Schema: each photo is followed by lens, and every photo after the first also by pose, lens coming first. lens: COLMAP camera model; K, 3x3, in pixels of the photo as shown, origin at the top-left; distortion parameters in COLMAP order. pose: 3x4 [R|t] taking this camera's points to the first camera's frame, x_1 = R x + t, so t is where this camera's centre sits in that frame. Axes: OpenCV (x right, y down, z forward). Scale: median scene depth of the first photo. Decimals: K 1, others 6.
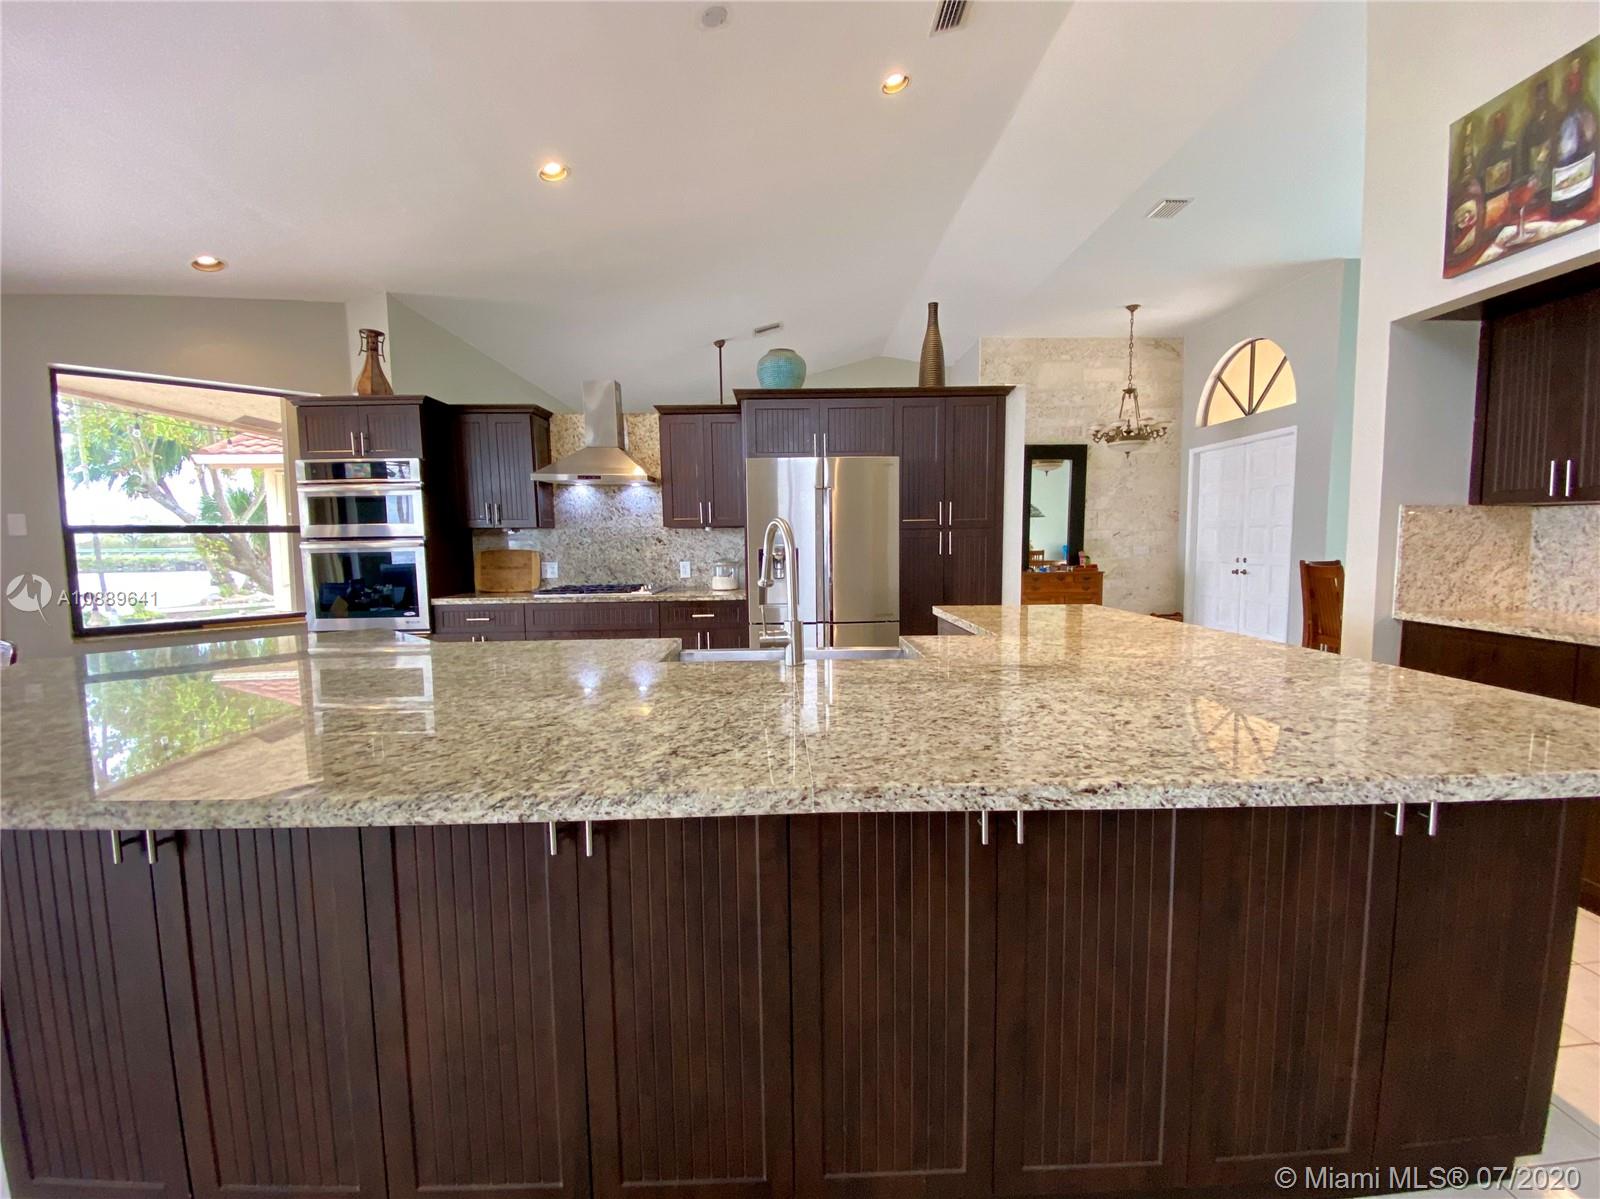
lens RADIAL K [[679.3, 0, 800.3], [0, 679.3, 601.5], [0, 0, 1]] dist [0.002432, -0.008096]
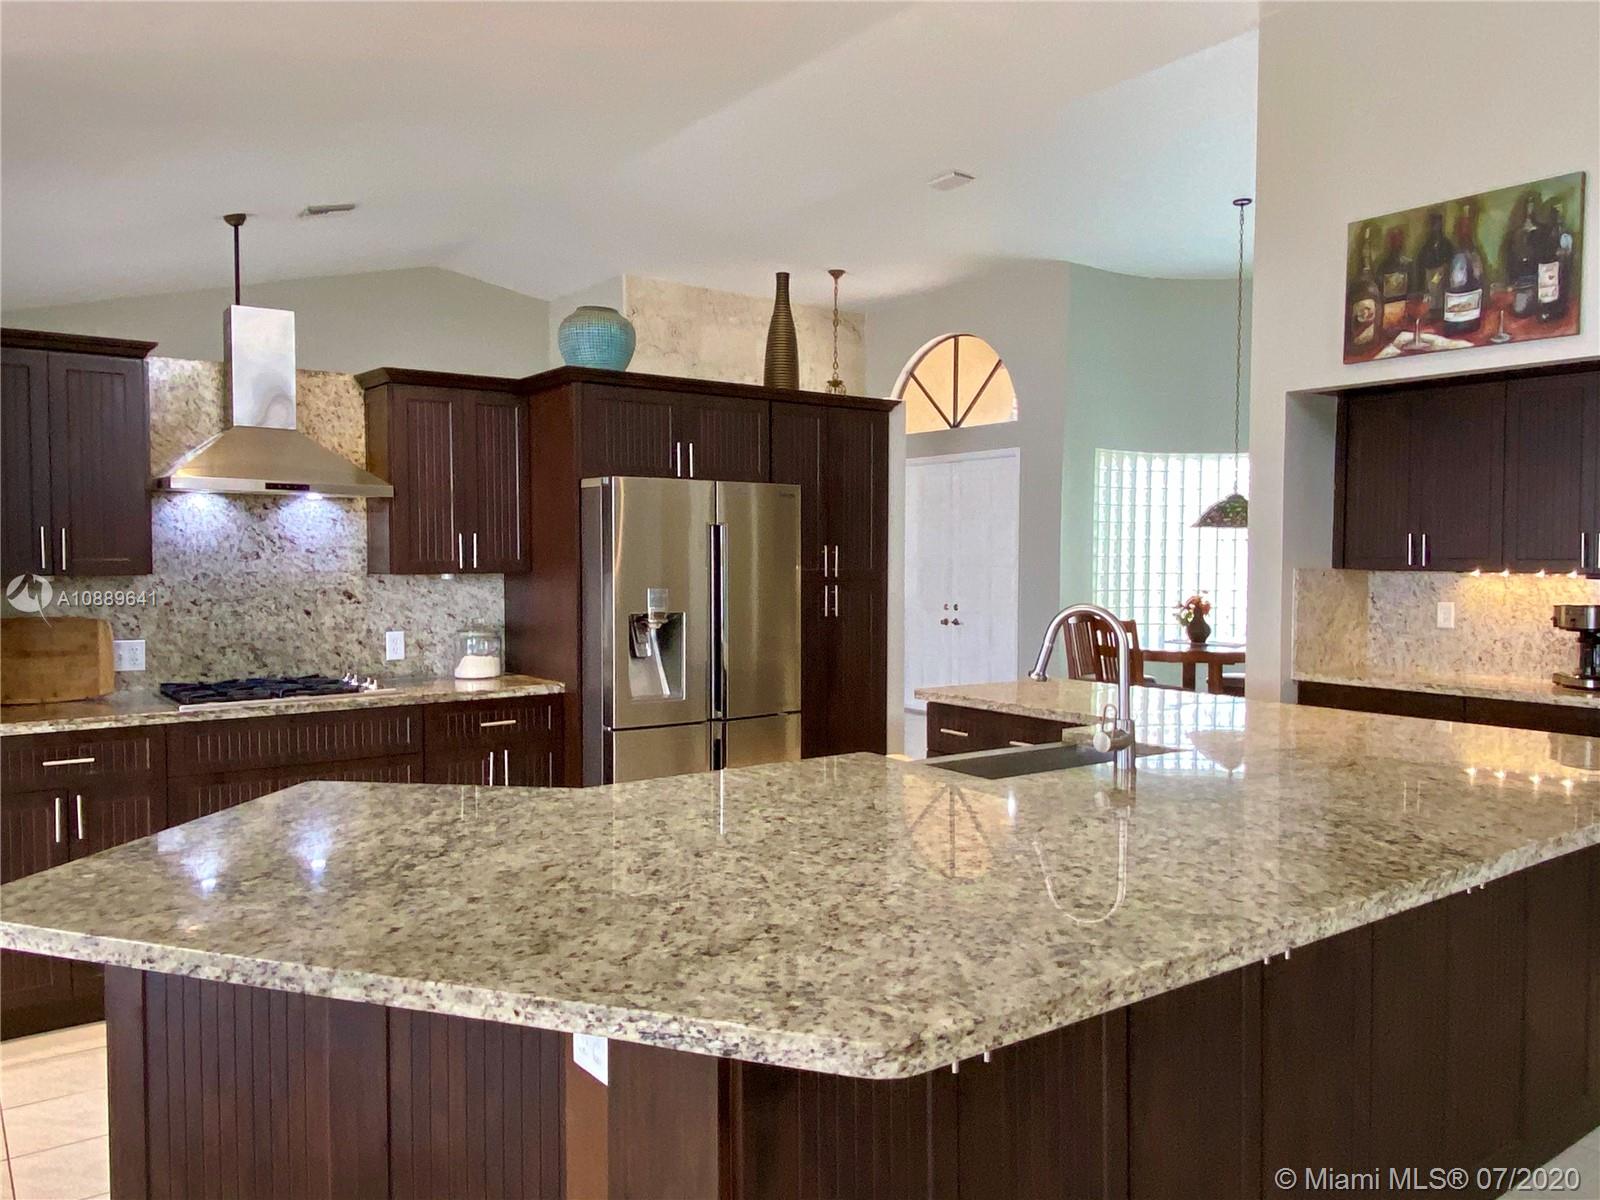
lens RADIAL K [[1168.8, 0, 791.3], [0, 1168.8, 602.2], [0, 0, 1]] dist [0.062012, -0.037975]
pose [[0.822047, -0.008055, 0.569362, -0.742227], [0.039419, 0.998306, -0.042790, -0.044507], [-0.568053, 0.057620, 0.820973, -0.026172]]
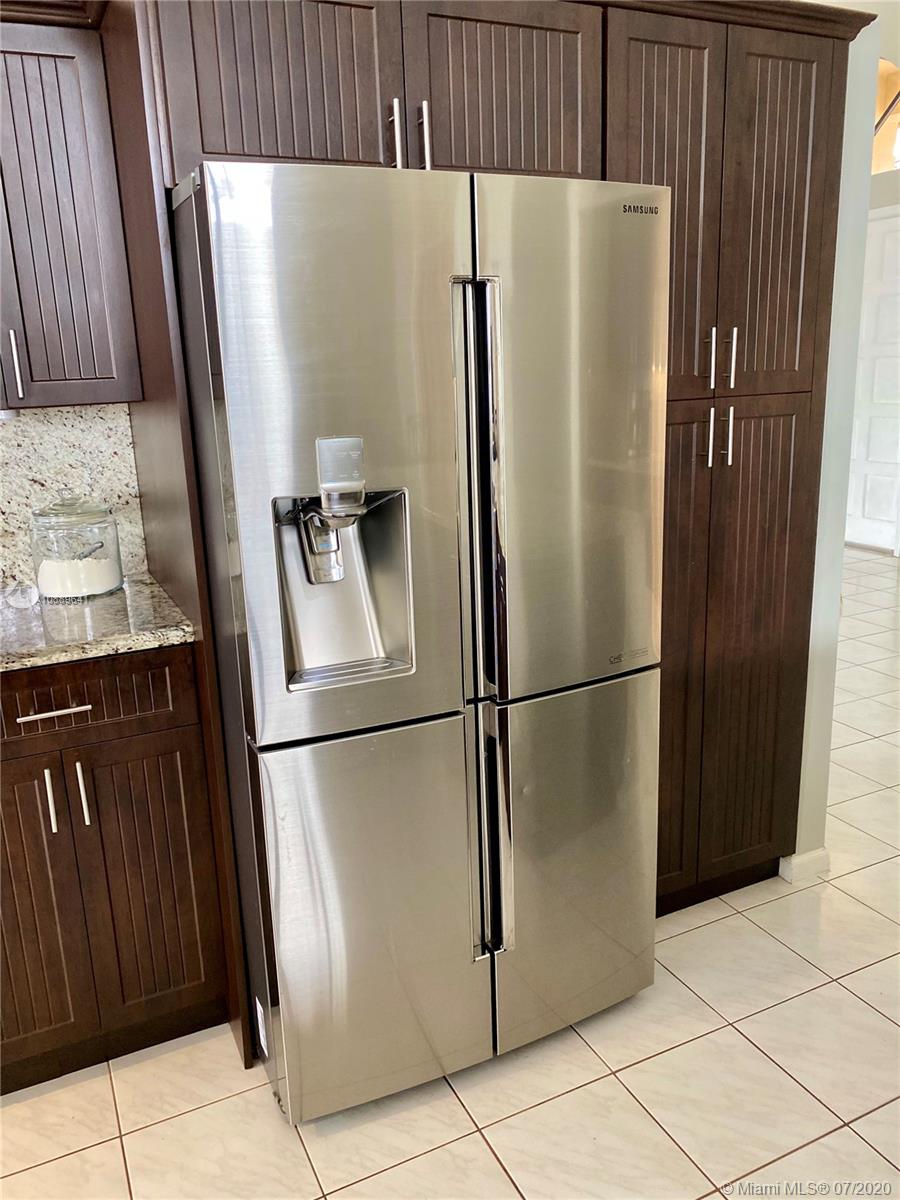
lens RADIAL K [[944.2, 0, 441.7], [0, 944.2, 599.4], [0, 0, 1]] dist [0.005318, -0.006641]
pose [[0.915703, -0.117381, 0.384330, -0.200104], [0.060216, 0.985670, 0.157570, -0.121504], [-0.397318, -0.121145, 0.909649, 0.769999]]
